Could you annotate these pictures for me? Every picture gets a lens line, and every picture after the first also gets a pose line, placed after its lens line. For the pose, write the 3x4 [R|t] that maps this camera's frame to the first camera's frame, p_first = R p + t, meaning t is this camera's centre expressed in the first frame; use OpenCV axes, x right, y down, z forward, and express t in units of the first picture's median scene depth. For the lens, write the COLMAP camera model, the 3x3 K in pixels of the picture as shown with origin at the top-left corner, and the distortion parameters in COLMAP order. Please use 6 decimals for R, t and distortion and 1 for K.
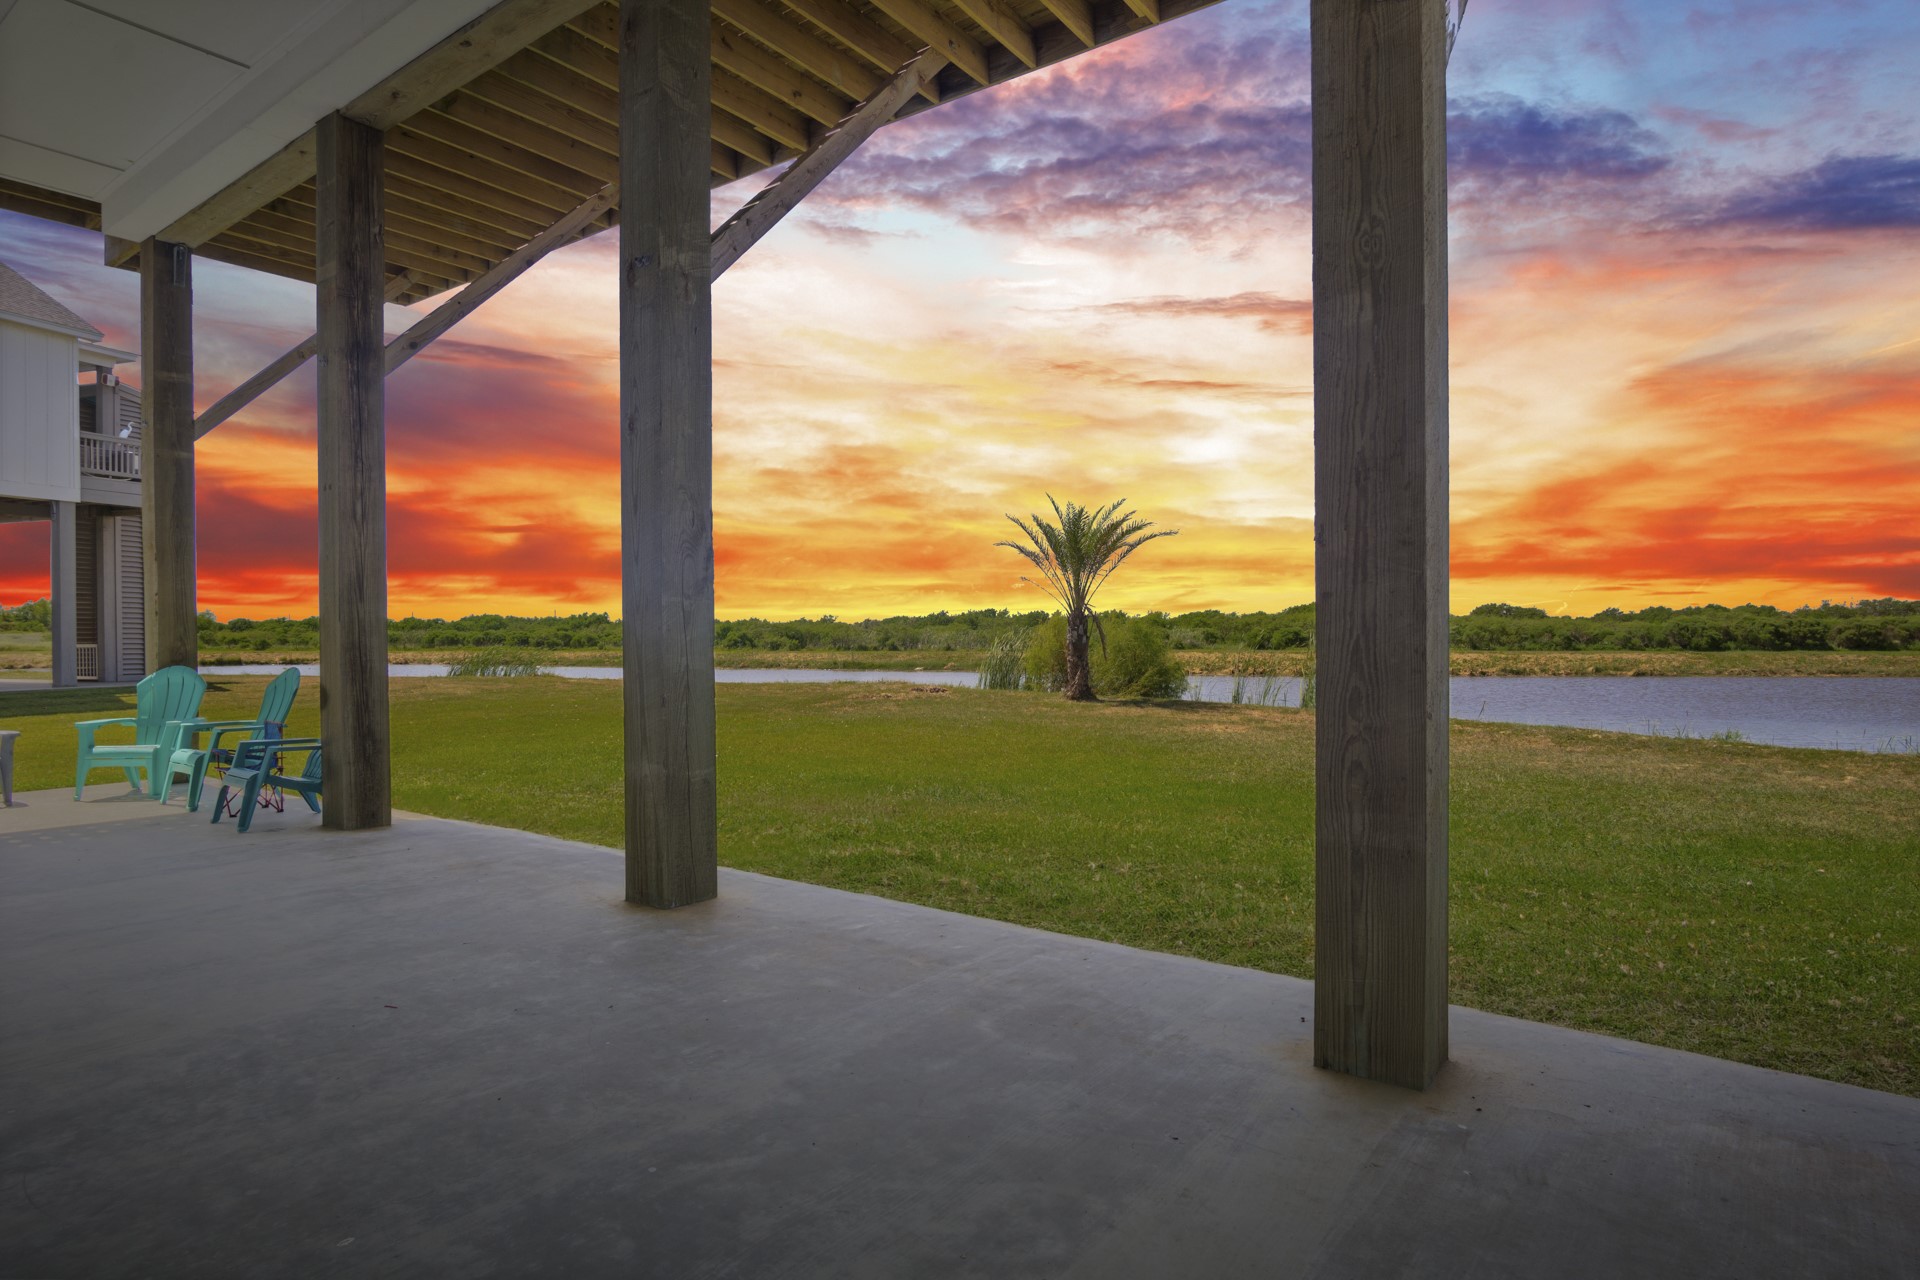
lens RADIAL K [[1047.9, 0, 963.6], [0, 1047.9, 642.7], [0, 0, 1]] dist [-0.024983, -0.000323]
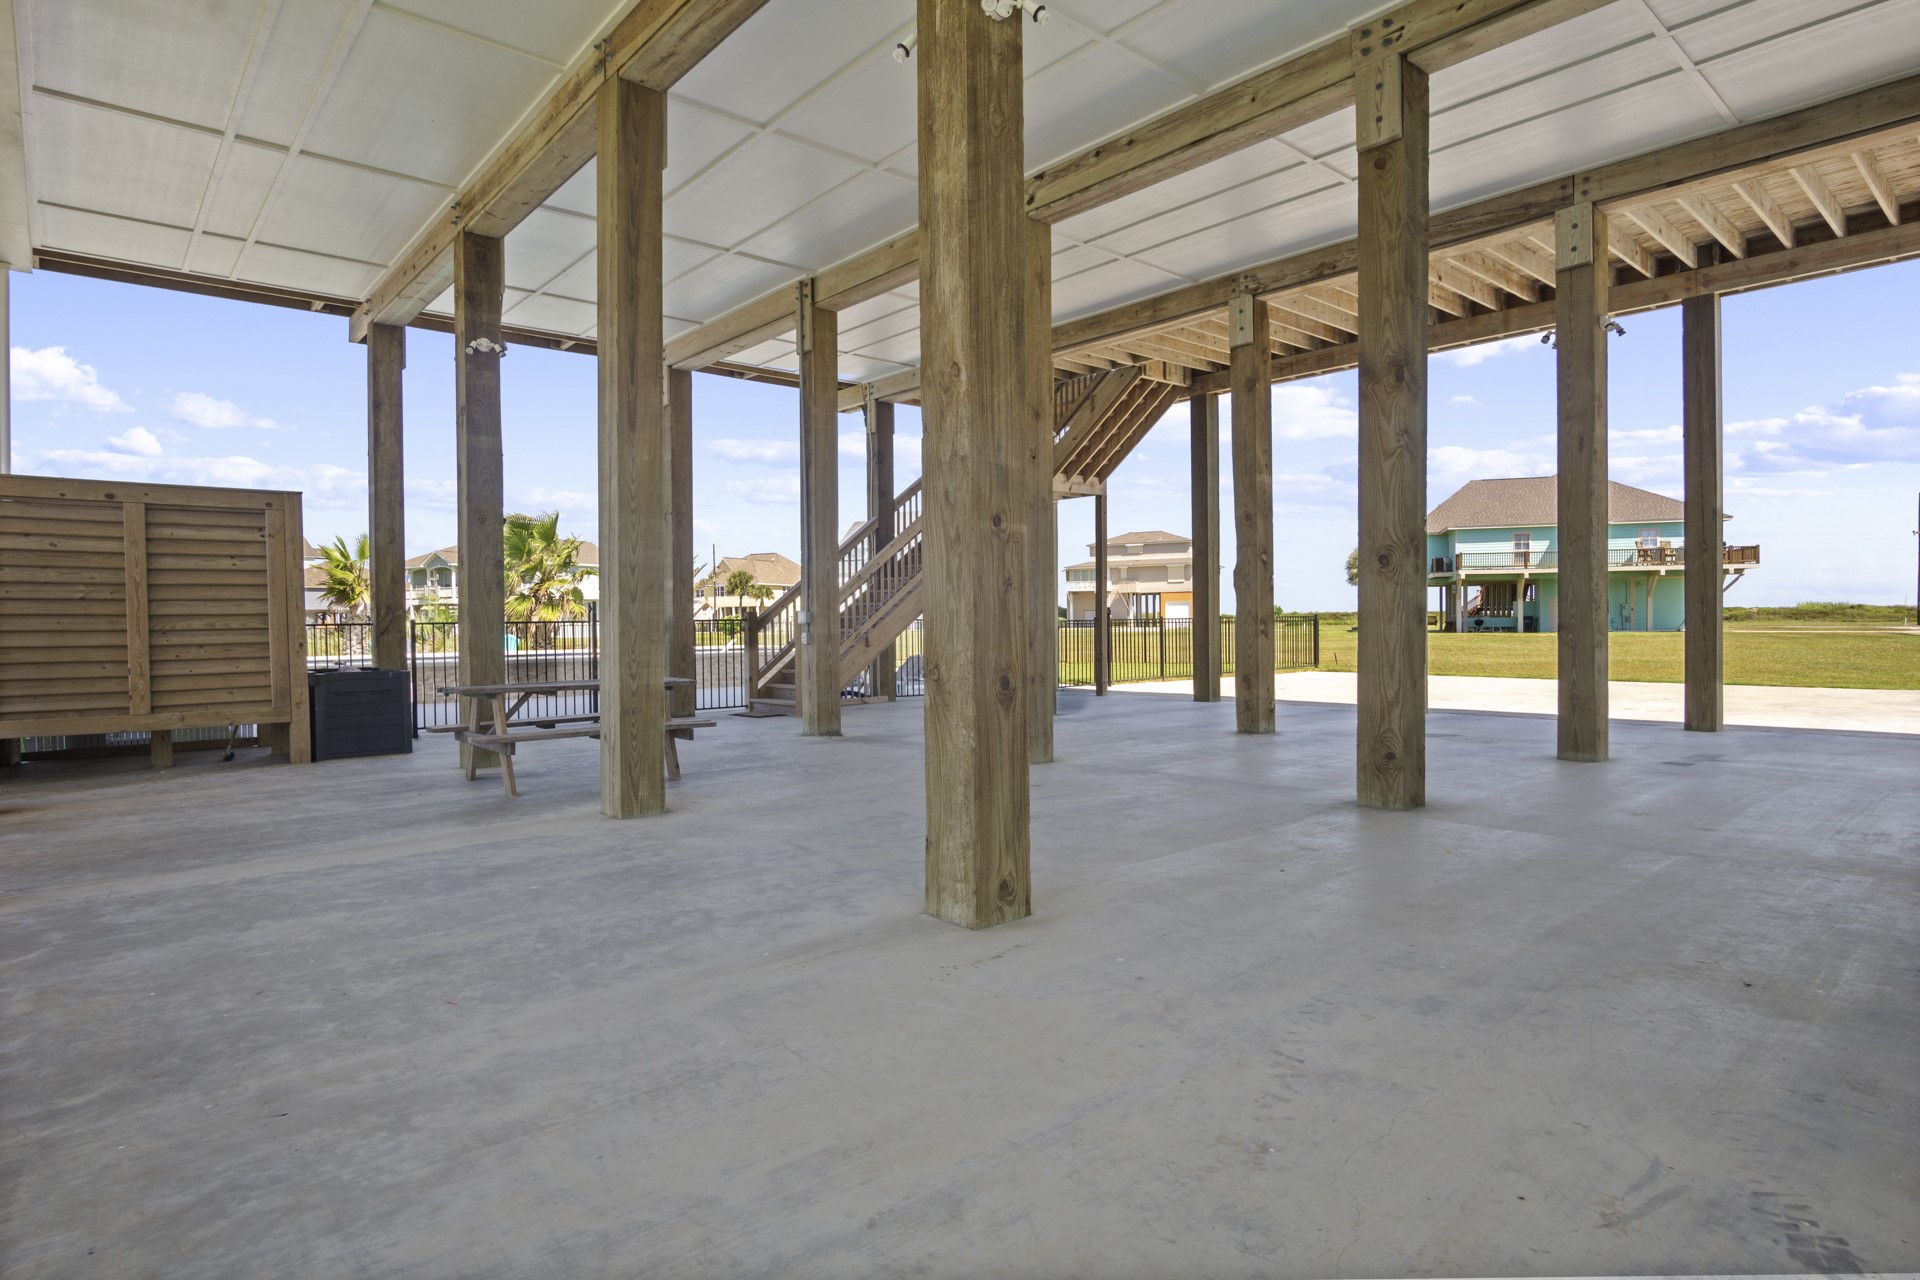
lens RADIAL K [[1047.9, 0, 959.4], [0, 1047.9, 633.7], [0, 0, 1]] dist [-0.024983, -0.000323]
pose [[-0.974153, 0.011185, 0.225613, -1.442935], [0.014370, 0.999819, 0.012481, 0.002662], [-0.225432, 0.015401, -0.974137, 2.138282]]
